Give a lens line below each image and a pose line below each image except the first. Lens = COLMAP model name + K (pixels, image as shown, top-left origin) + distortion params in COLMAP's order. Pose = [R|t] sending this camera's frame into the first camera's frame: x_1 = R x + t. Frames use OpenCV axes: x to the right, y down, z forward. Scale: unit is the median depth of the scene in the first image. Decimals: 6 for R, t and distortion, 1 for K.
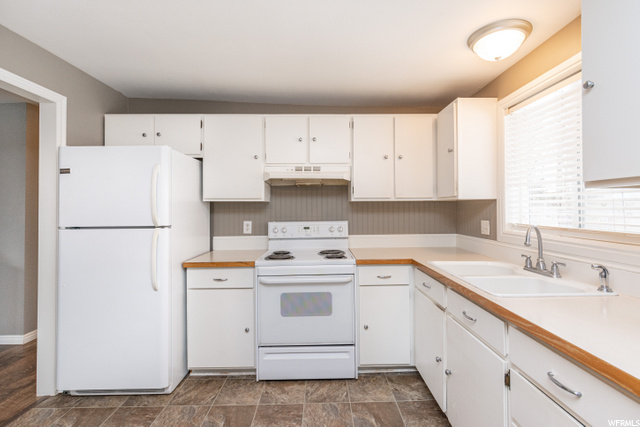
lens RADIAL K [[285.9, 0, 320.0], [0, 285.9, 213.5], [0, 0, 1]] dist [0.002181, -0.000625]
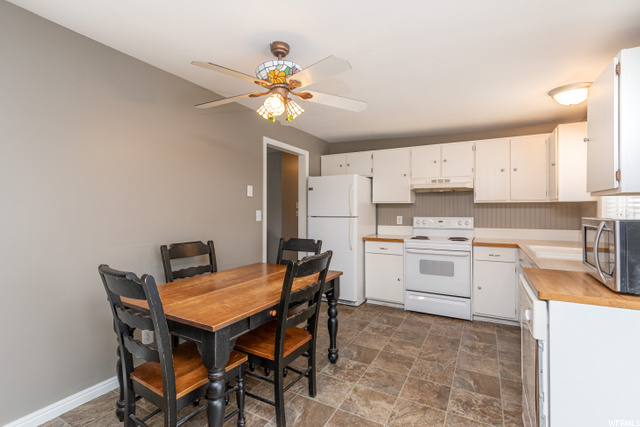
lens RADIAL K [[298.3, 0, 319.9], [0, 298.3, 201.1], [0, 0, 1]] dist [-0.000677, -0.000169]
pose [[0.872272, -0.006931, -0.488971, 0.169984], [-0.014724, 0.999074, -0.040426, 0.019254], [0.488799, 0.042462, 0.871363, -0.655704]]
